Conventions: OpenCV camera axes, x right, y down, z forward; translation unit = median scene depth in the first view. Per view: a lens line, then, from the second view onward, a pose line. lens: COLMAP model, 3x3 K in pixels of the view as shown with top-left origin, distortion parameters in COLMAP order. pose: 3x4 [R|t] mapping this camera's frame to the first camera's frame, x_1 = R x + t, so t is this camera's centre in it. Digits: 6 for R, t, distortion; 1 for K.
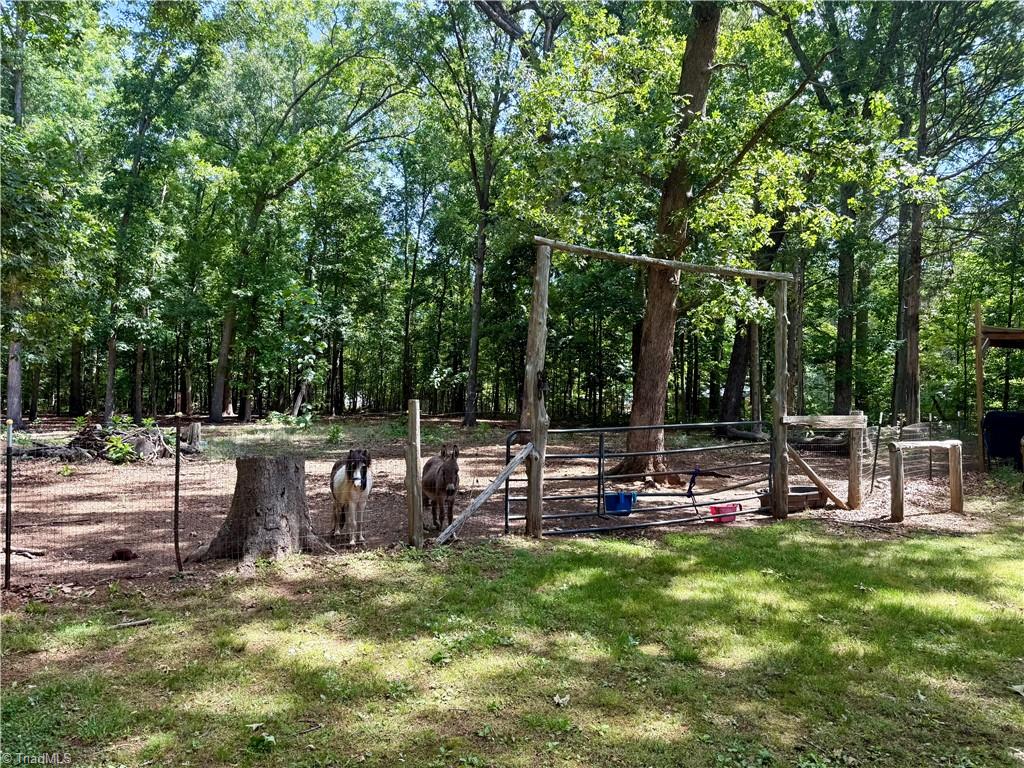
lens RADIAL K [[728.4, 0, 521.0], [0, 728.4, 384.5], [0, 0, 1]] dist [0.046978, -0.004816]
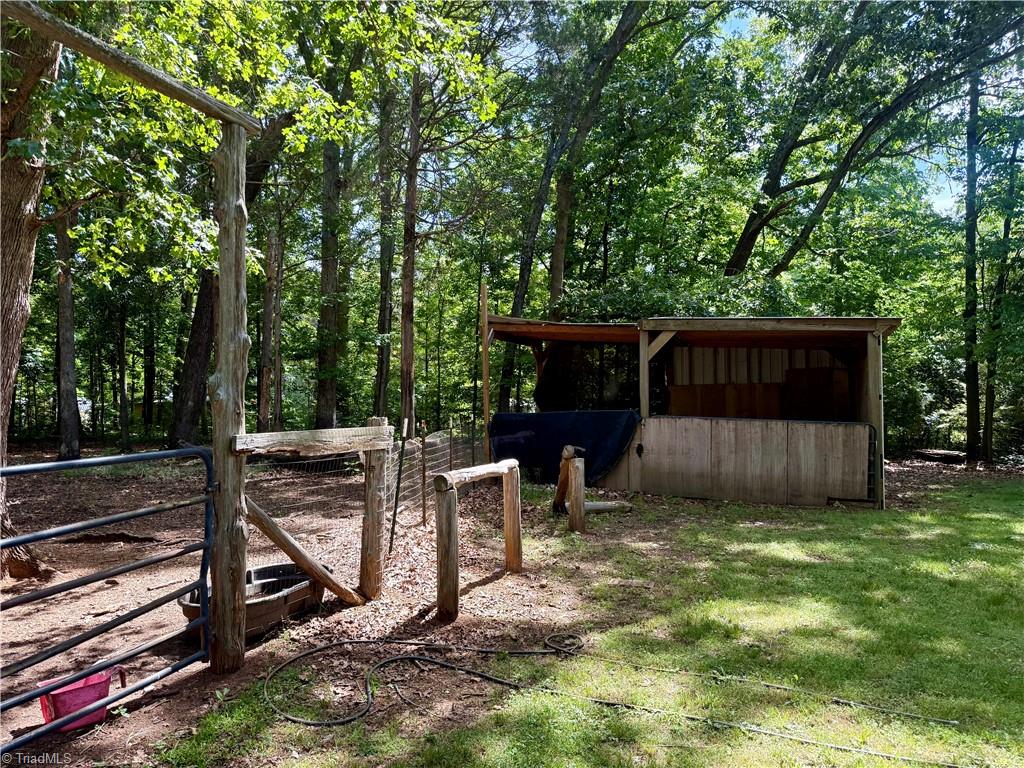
lens RADIAL K [[728.4, 0, 518.8], [0, 728.4, 374.7], [0, 0, 1]] dist [0.046978, -0.004816]
pose [[0.777069, 0.017145, 0.629182, 0.145136], [-0.004549, 0.999756, -0.021625, 0.011600], [-0.629399, 0.013942, 0.776957, 0.379060]]
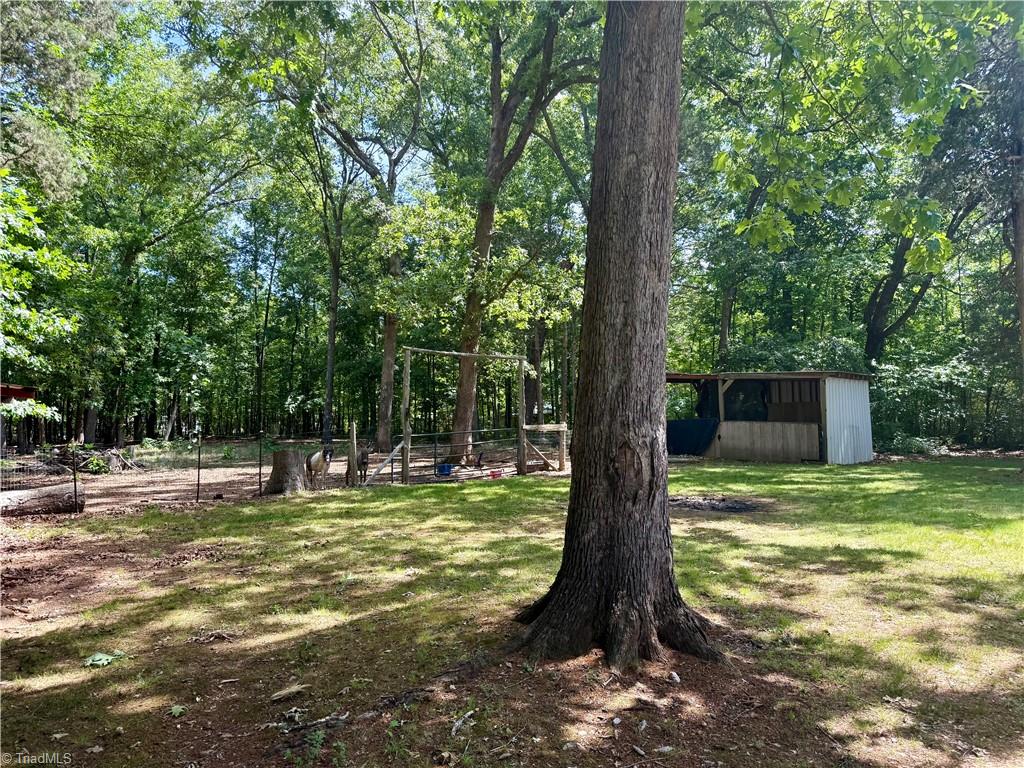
lens RADIAL K [[728.4, 0, 513.7], [0, 728.4, 394.1], [0, 0, 1]] dist [0.046978, -0.004816]
pose [[0.975780, -0.020256, 0.217815, -0.074772], [0.023026, 0.999683, -0.010182, -0.016825], [-0.217539, 0.014951, 0.975937, -0.669860]]
